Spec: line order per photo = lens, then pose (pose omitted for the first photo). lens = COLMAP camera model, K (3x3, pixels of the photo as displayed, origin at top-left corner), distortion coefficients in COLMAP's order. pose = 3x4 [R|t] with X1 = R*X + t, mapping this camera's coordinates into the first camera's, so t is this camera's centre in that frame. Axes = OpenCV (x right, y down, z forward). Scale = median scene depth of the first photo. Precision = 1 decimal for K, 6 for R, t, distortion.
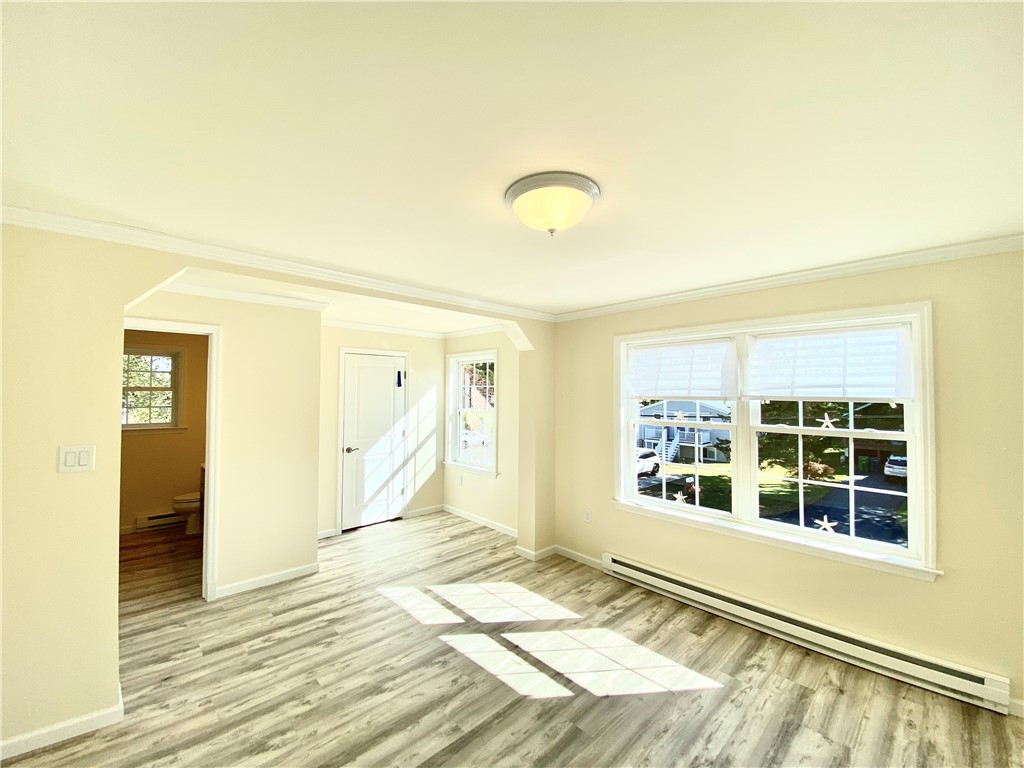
lens RADIAL K [[417.2, 0, 505.4], [0, 417.2, 375.5], [0, 0, 1]] dist [0.000716, -0.009471]
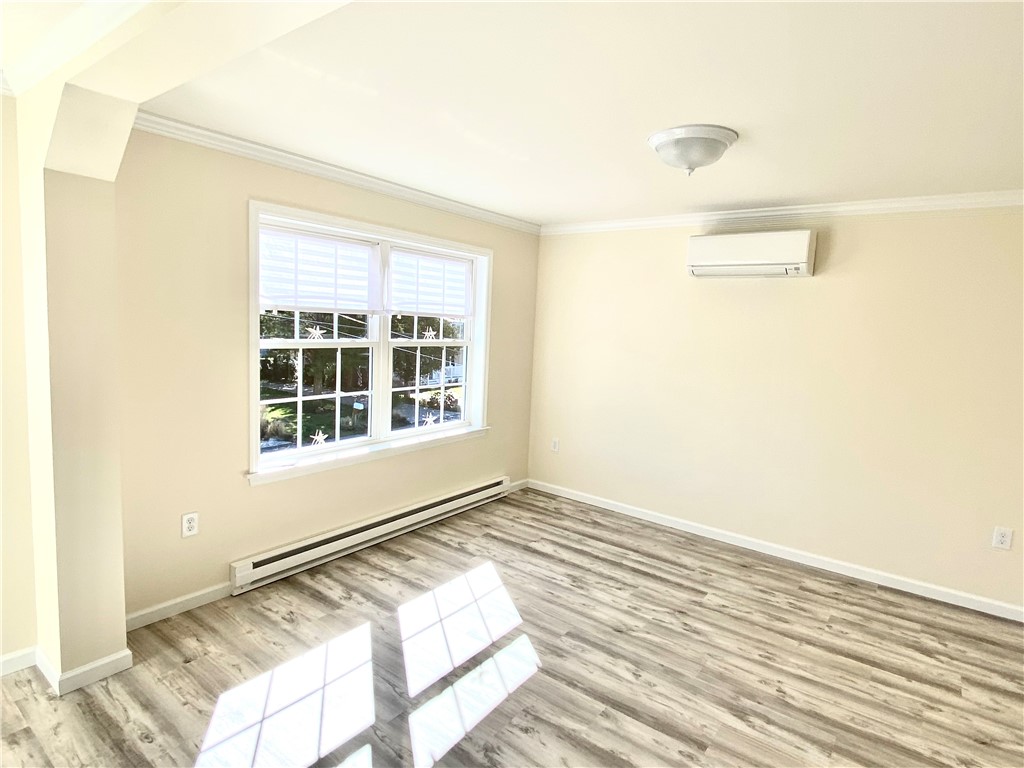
lens RADIAL K [[564.0, 0, 516.0], [0, 564.0, 376.8], [0, 0, 1]] dist [0.001990, -0.004295]
pose [[-0.179531, -0.116278, 0.976856, -0.784906], [-0.085326, 0.991088, 0.102290, 0.045934], [-0.980045, -0.064987, -0.187852, 1.000626]]
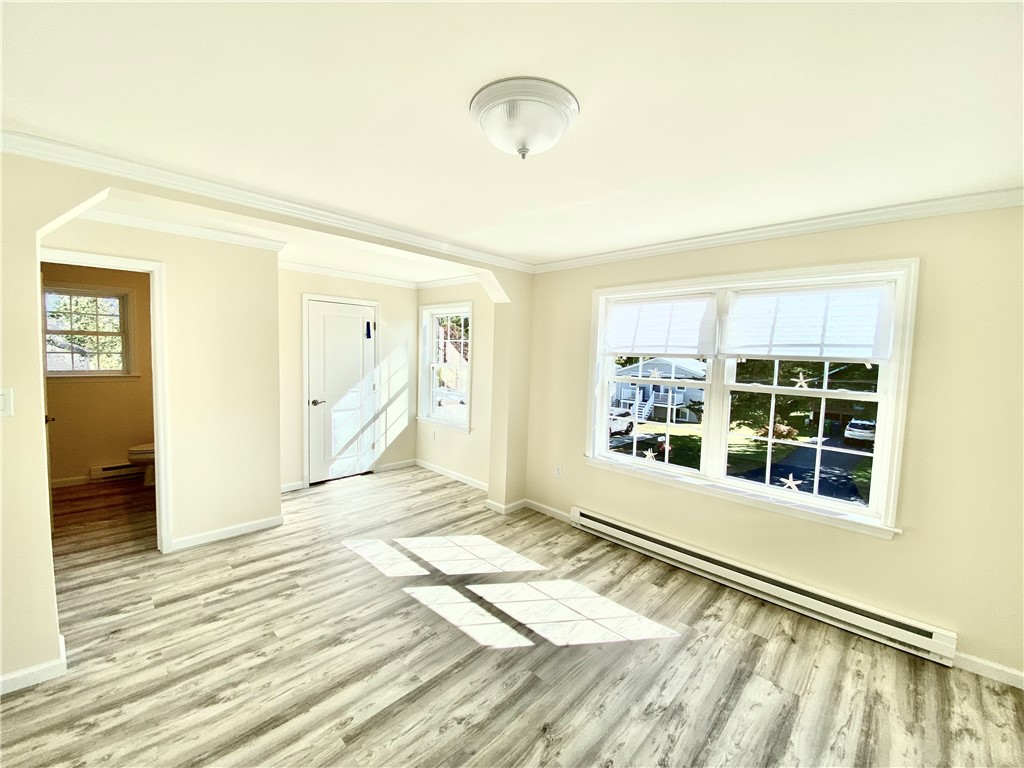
lens RADIAL K [[417.2, 0, 505.4], [0, 417.2, 375.8], [0, 0, 1]] dist [0.000716, -0.009471]
pose [[0.998614, 0.021468, 0.048064, 0.024708], [-0.026166, 0.994710, 0.099336, 0.017614], [-0.045677, -0.100456, 0.993892, 0.051091]]
